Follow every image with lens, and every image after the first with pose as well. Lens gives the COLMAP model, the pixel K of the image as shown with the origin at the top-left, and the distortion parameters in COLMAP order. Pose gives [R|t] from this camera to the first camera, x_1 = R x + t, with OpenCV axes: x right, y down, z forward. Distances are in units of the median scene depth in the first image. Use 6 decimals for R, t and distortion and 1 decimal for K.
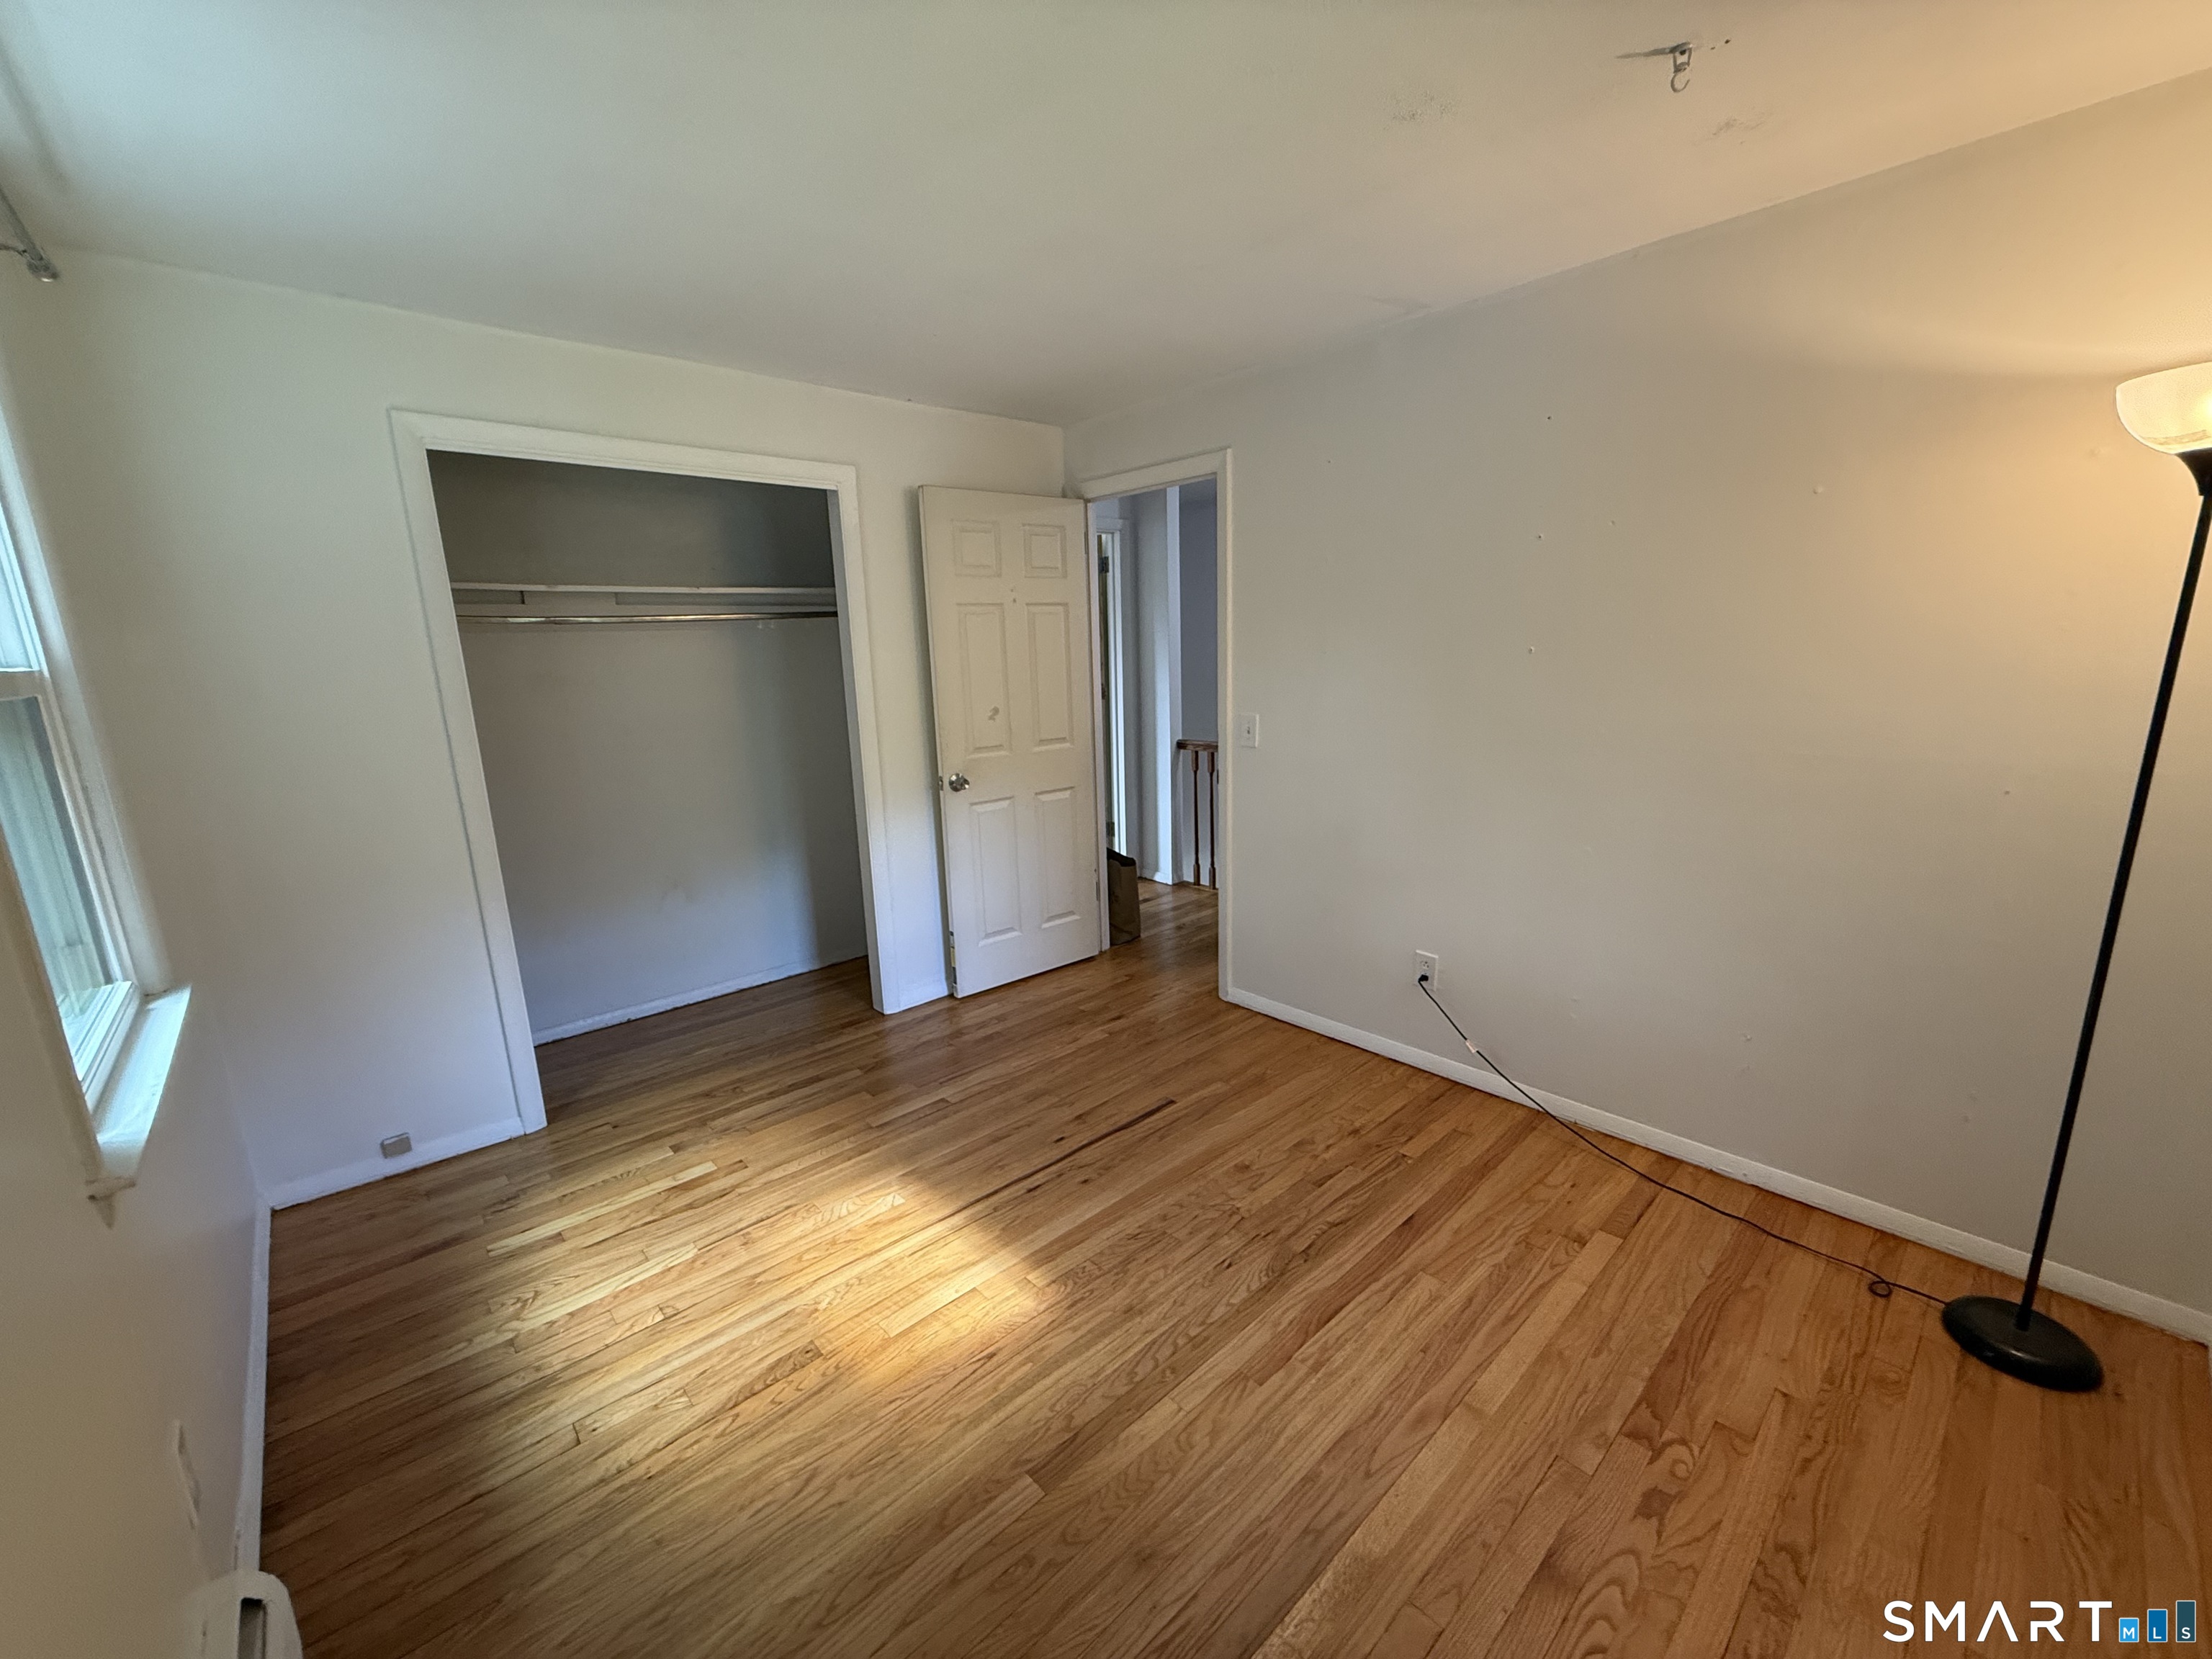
lens RADIAL K [[885.7, 0, 1103.1], [0, 885.7, 828.8], [0, 0, 1]] dist [0.003152, 0.000311]
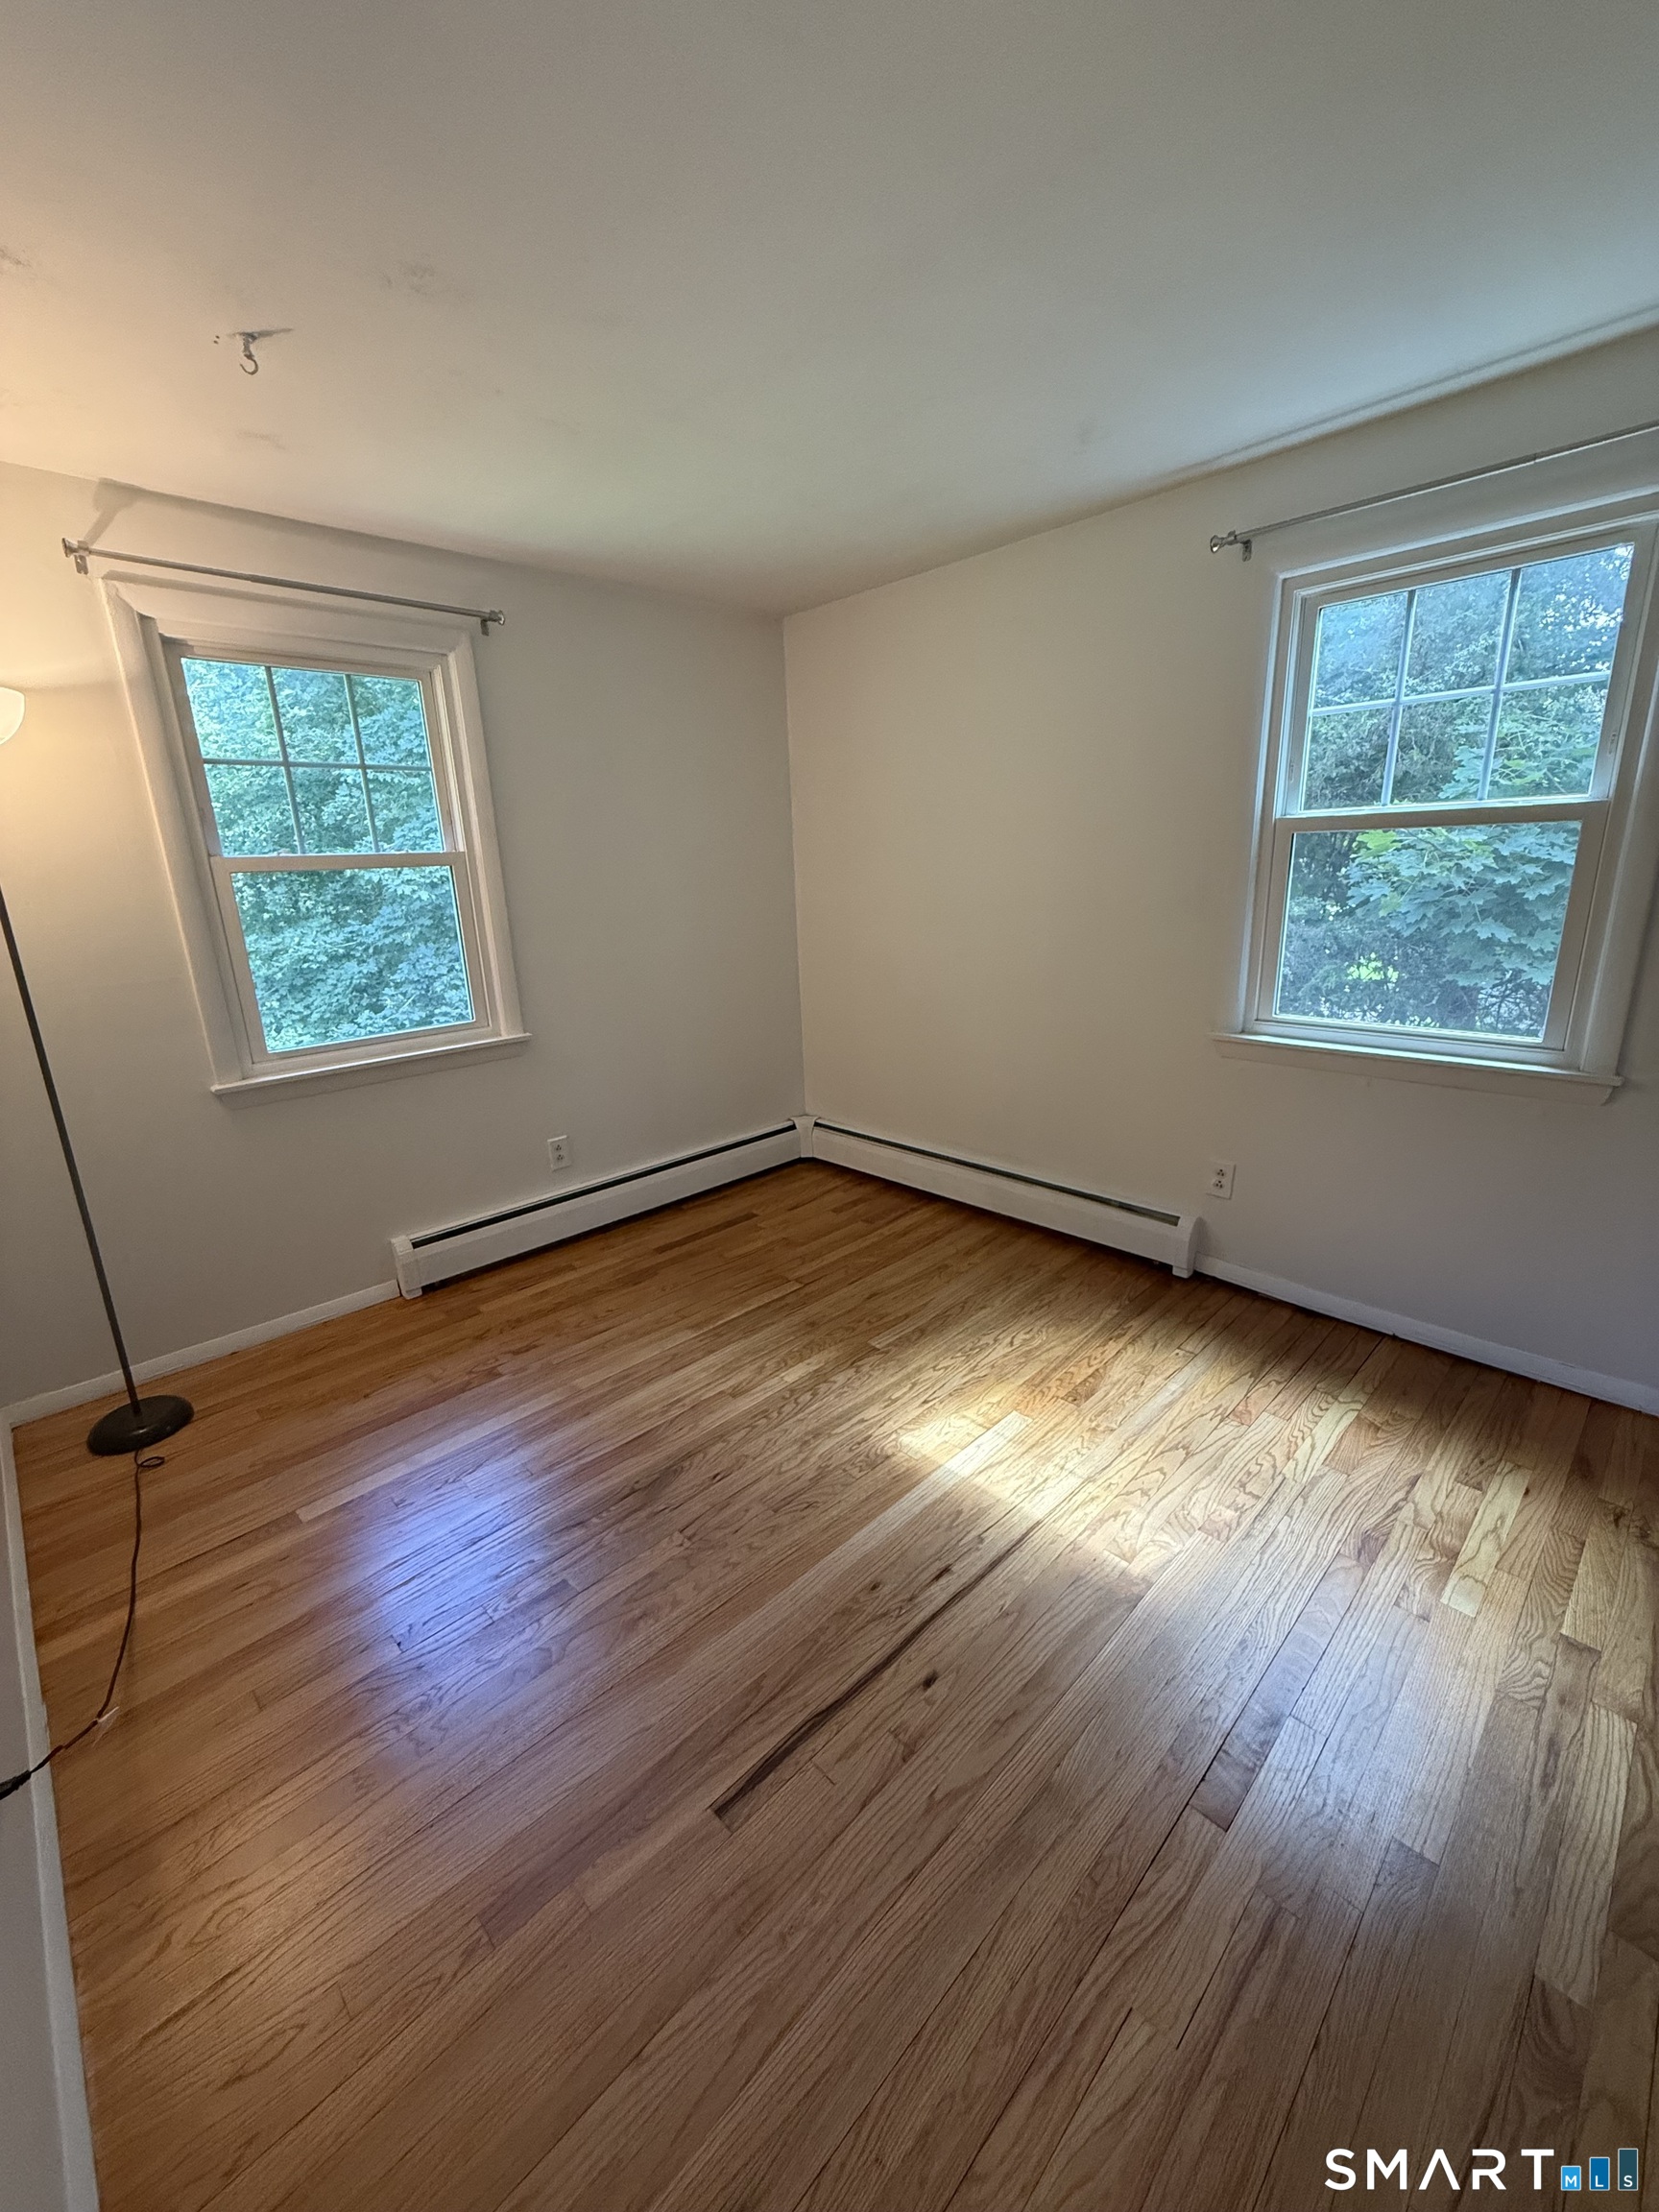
lens RADIAL K [[885.7, 0, 831.1], [0, 885.7, 1105.2], [0, 0, 1]] dist [0.003152, 0.000311]
pose [[-0.996907, 0.077206, -0.014654, -0.005610], [0.061415, 0.881772, 0.467660, -0.357969], [0.049028, 0.465314, -0.883787, 1.803990]]
